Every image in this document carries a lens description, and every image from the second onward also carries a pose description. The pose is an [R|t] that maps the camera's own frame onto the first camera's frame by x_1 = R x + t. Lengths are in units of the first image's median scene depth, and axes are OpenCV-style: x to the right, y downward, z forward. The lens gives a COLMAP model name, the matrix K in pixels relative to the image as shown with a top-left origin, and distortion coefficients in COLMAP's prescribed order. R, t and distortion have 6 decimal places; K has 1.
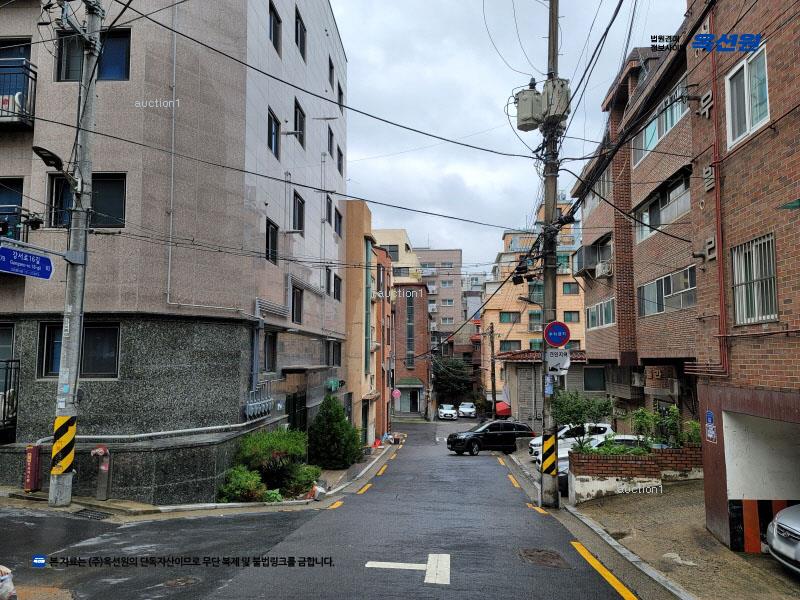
lens RADIAL K [[581.1, 0, 410.3], [0, 581.1, 308.1], [0, 0, 1]] dist [0.074659, -0.063873]
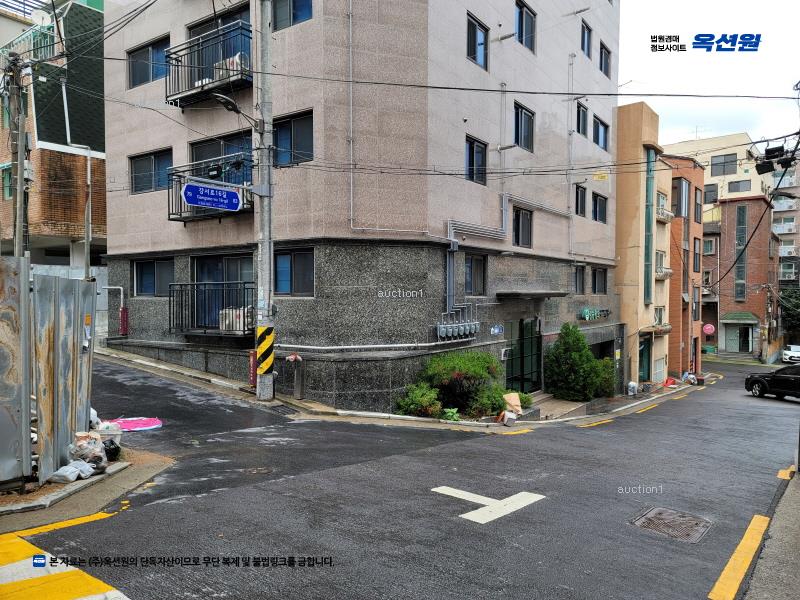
lens RADIAL K [[581.1, 0, 411.6], [0, 581.1, 310.0], [0, 0, 1]] dist [0.074659, -0.063873]
pose [[0.849225, 0.012377, -0.527887, 0.238207], [0.048488, 0.993673, 0.101301, 0.036960], [0.525801, -0.111624, 0.843252, 0.142407]]
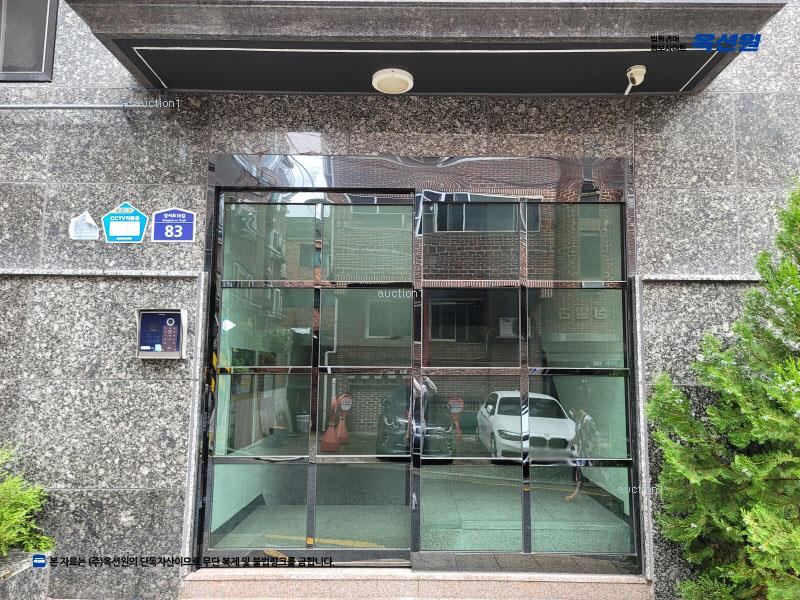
lens RADIAL K [[581.1, 0, 400.5], [0, 581.1, 297.2], [0, 0, 1]] dist [0.074659, -0.063873]
pose [[0.036125, -0.114218, -0.992799, 0.005328], [0.080537, 0.990549, -0.111029, 0.312681], [0.996097, -0.075946, 0.044982, 1.501009]]
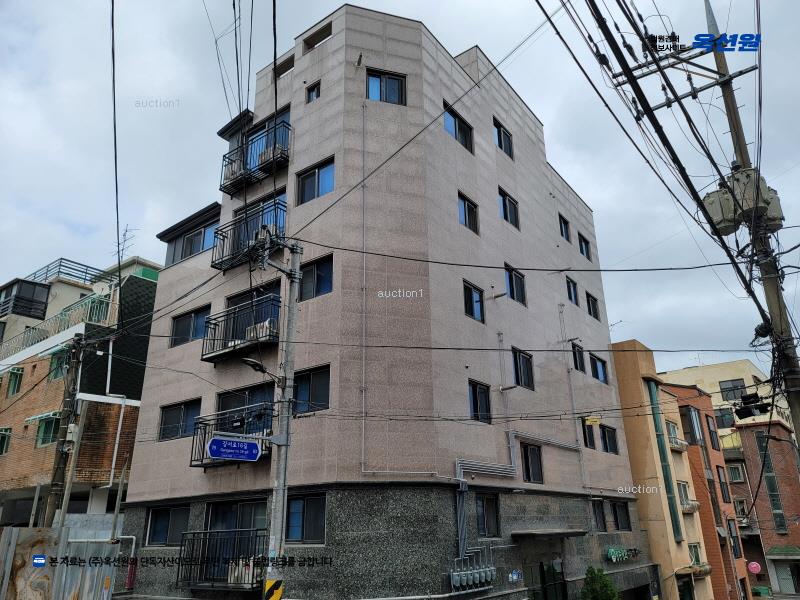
lens RADIAL K [[581.1, 0, 403.9], [0, 581.1, 315.6], [0, 0, 1]] dist [0.074659, -0.063873]
pose [[0.825283, -0.208756, -0.524717, 0.291309], [0.071106, 0.960184, -0.270167, 0.011781], [0.560224, 0.185654, 0.807268, 0.090033]]
